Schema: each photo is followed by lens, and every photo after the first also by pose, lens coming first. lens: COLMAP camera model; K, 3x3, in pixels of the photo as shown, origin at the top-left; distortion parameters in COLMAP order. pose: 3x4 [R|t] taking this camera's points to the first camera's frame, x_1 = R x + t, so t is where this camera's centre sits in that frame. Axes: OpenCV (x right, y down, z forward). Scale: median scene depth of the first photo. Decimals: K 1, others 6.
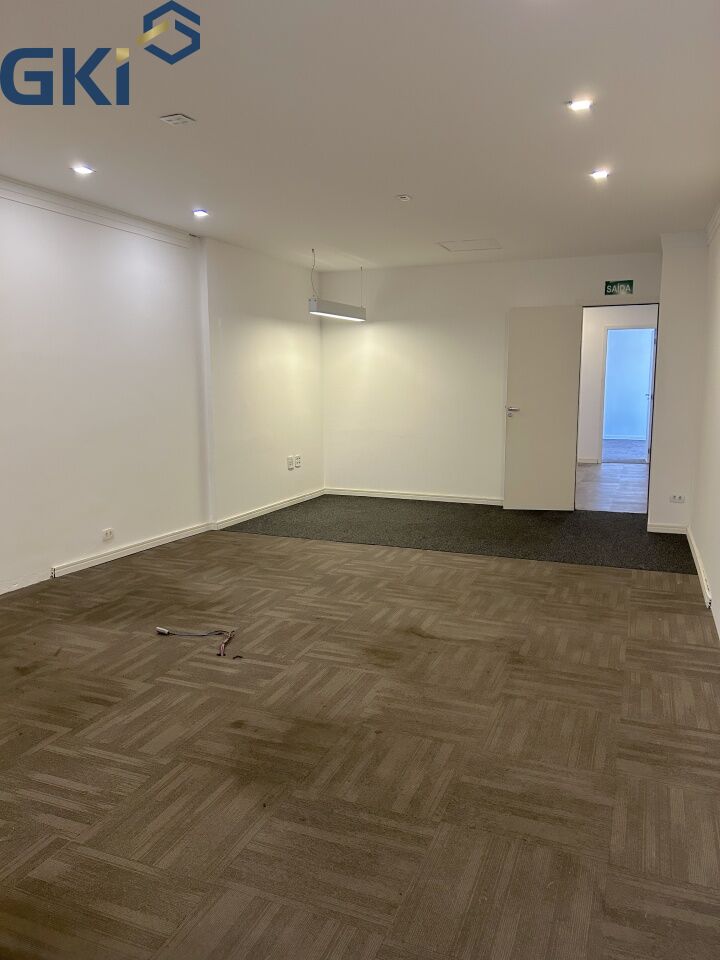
lens RADIAL K [[704.7, 0, 360.8], [0, 704.7, 483.7], [0, 0, 1]] dist [0.028158, -0.006903]
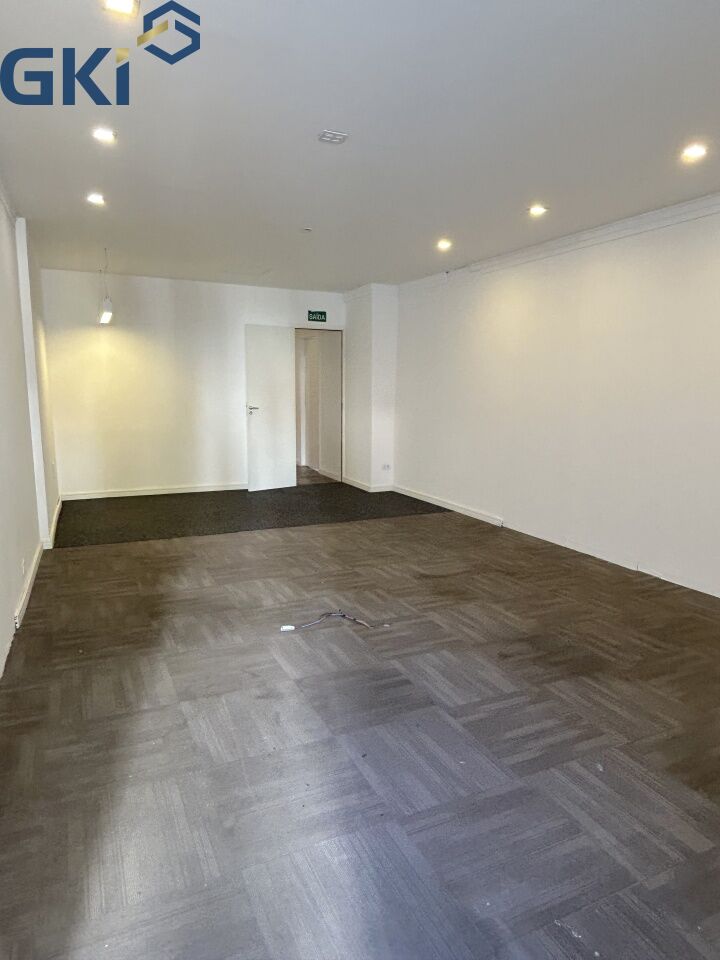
lens RADIAL K [[596.5, 0, 360.9], [0, 596.5, 476.0], [0, 0, 1]] dist [0.001993, 0.002263]
pose [[0.682625, -0.098983, 0.724034, -0.948341], [0.094515, 0.994421, 0.046838, -0.046530], [-0.724631, 0.036459, 0.688172, 0.382968]]
